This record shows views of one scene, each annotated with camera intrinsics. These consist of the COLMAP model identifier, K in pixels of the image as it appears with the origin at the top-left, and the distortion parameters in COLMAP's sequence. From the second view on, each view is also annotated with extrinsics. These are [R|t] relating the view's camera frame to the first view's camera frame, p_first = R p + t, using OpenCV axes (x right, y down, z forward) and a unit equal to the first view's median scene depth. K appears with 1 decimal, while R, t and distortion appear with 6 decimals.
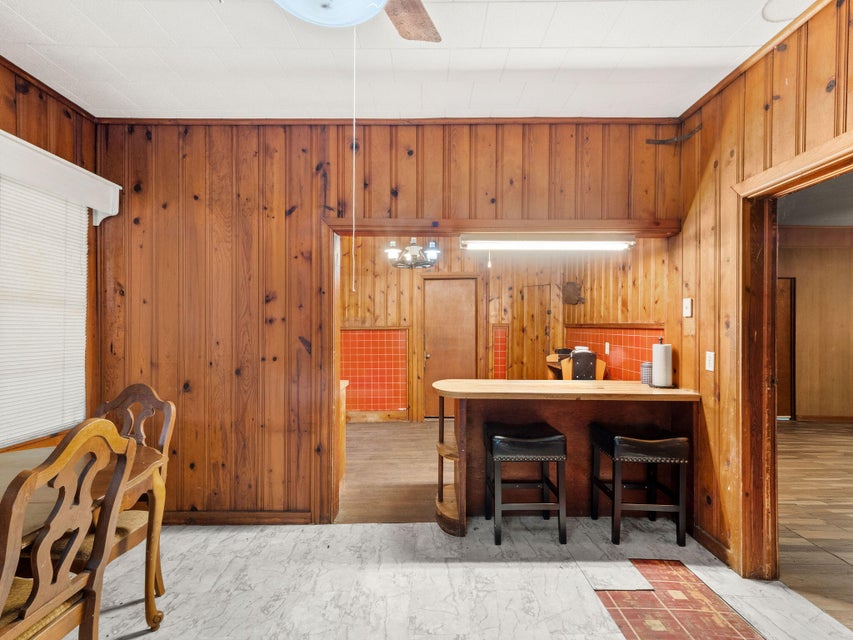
lens RADIAL K [[408.1, 0, 425.9], [0, 408.1, 326.3], [0, 0, 1]] dist [0.016508, -0.000228]
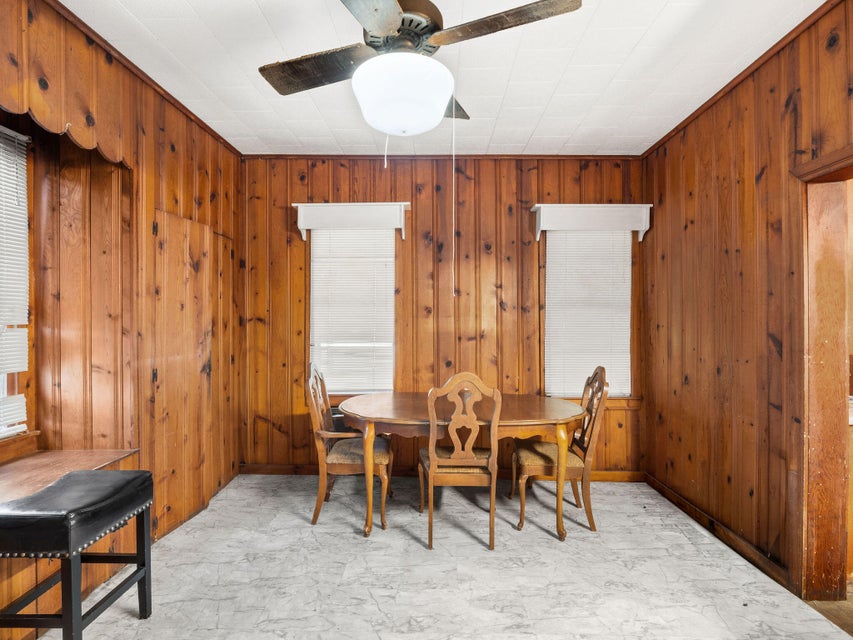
lens RADIAL K [[420.9, 0, 426.5], [0, 420.9, 320.0], [0, 0, 1]] dist [-0.003126, -0.000663]
pose [[-0.004558, -0.008713, -0.999952, 0.485816], [0.010465, 0.999907, -0.008760, 0.000388], [0.999935, -0.010505, -0.004466, 0.355058]]
